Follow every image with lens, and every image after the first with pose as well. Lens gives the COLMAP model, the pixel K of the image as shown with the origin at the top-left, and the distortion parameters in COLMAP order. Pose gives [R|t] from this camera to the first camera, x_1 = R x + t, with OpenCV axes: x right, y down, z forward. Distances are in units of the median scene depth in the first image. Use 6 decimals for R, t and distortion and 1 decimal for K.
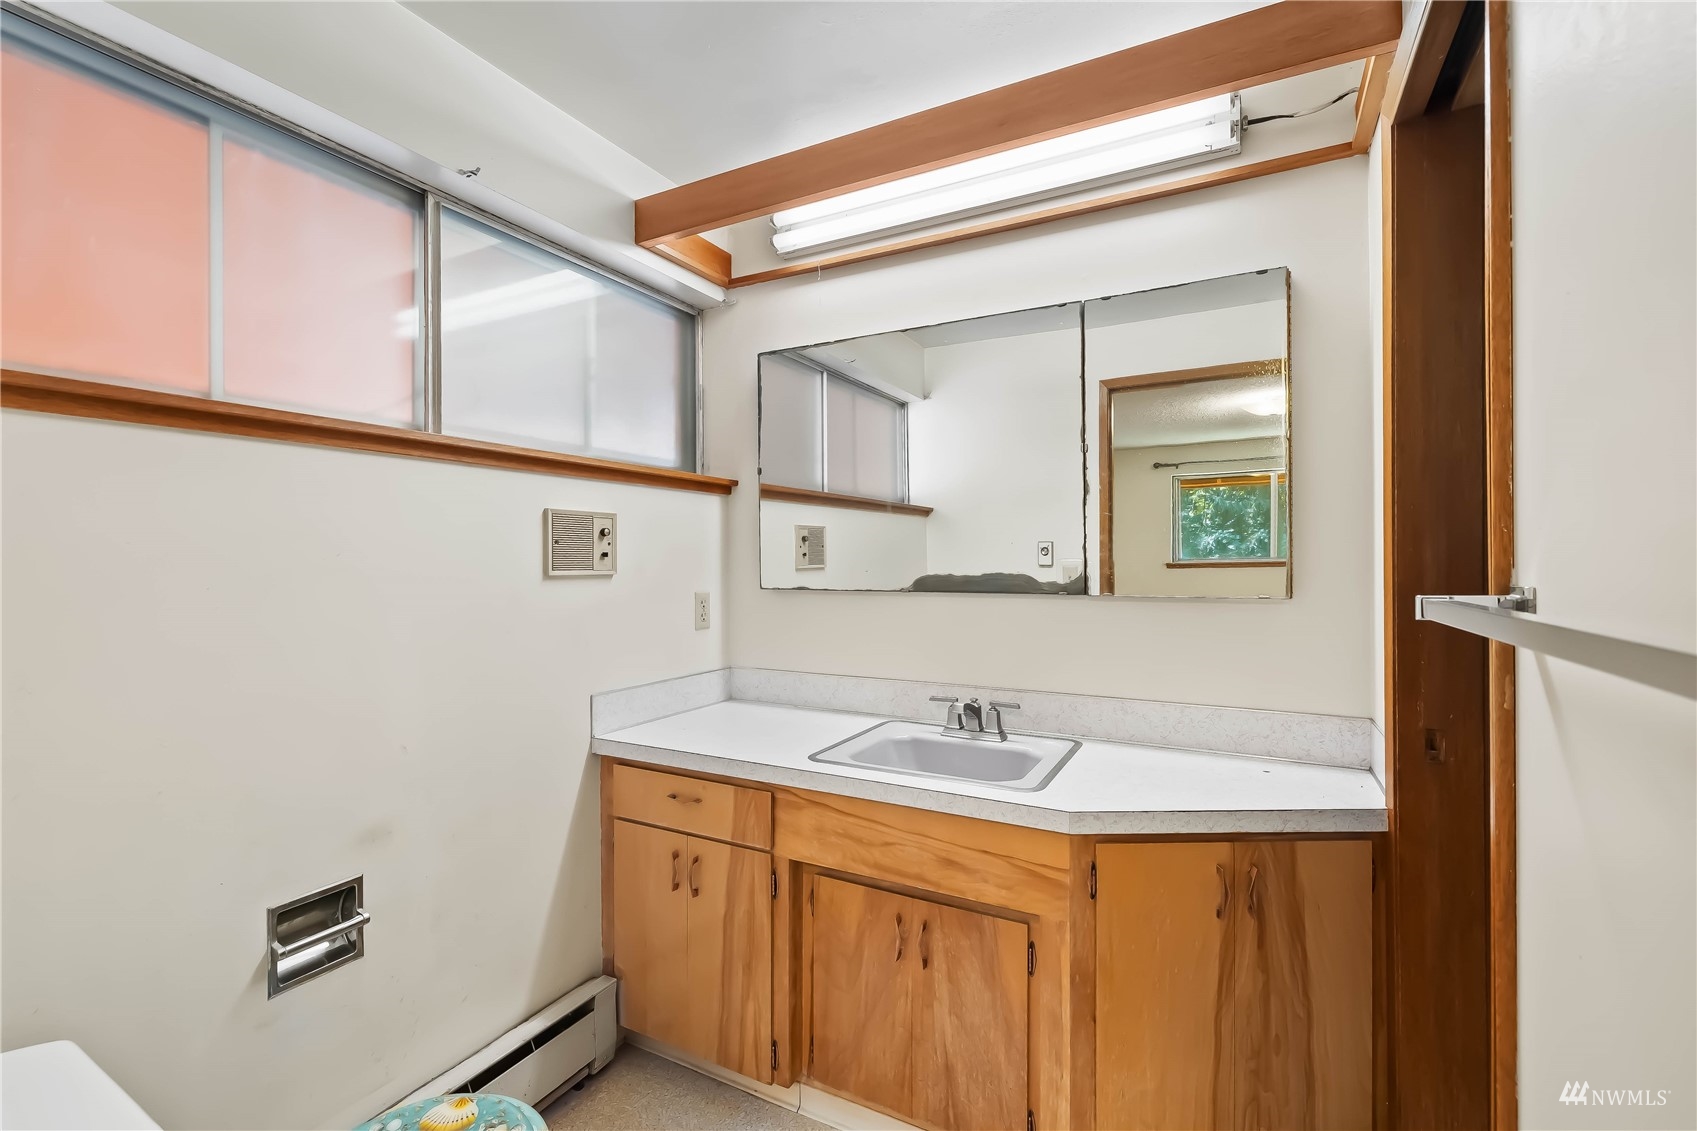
lens RADIAL K [[721.5, 0, 848.5], [0, 721.5, 565.5], [0, 0, 1]] dist [0.002264, 0.000418]
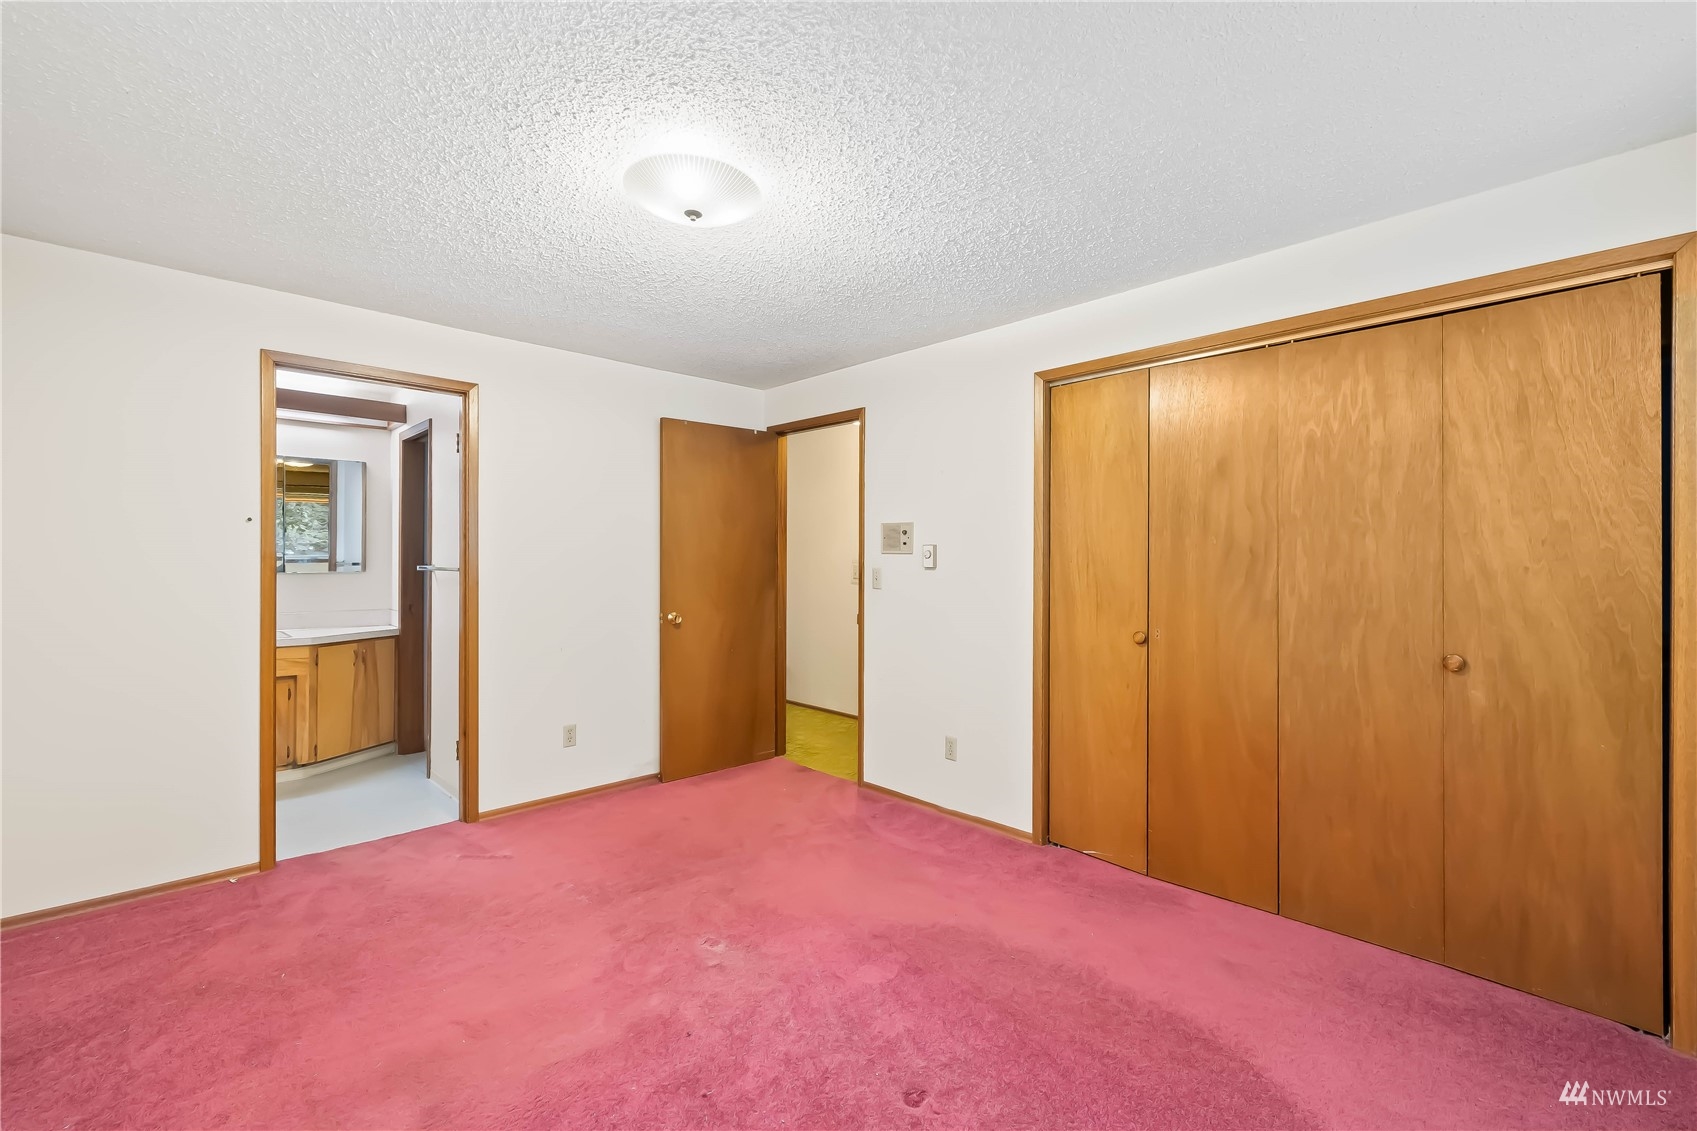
lens RADIAL K [[721.5, 0, 848.5], [0, 721.5, 565.5], [0, 0, 1]] dist [0.002264, 0.000418]
pose [[0.284735, 0.001090, 0.958606, -2.035906], [-0.002697, 0.999996, -0.000336, 0.020219], [-0.958602, -0.002489, 0.284737, -2.137170]]
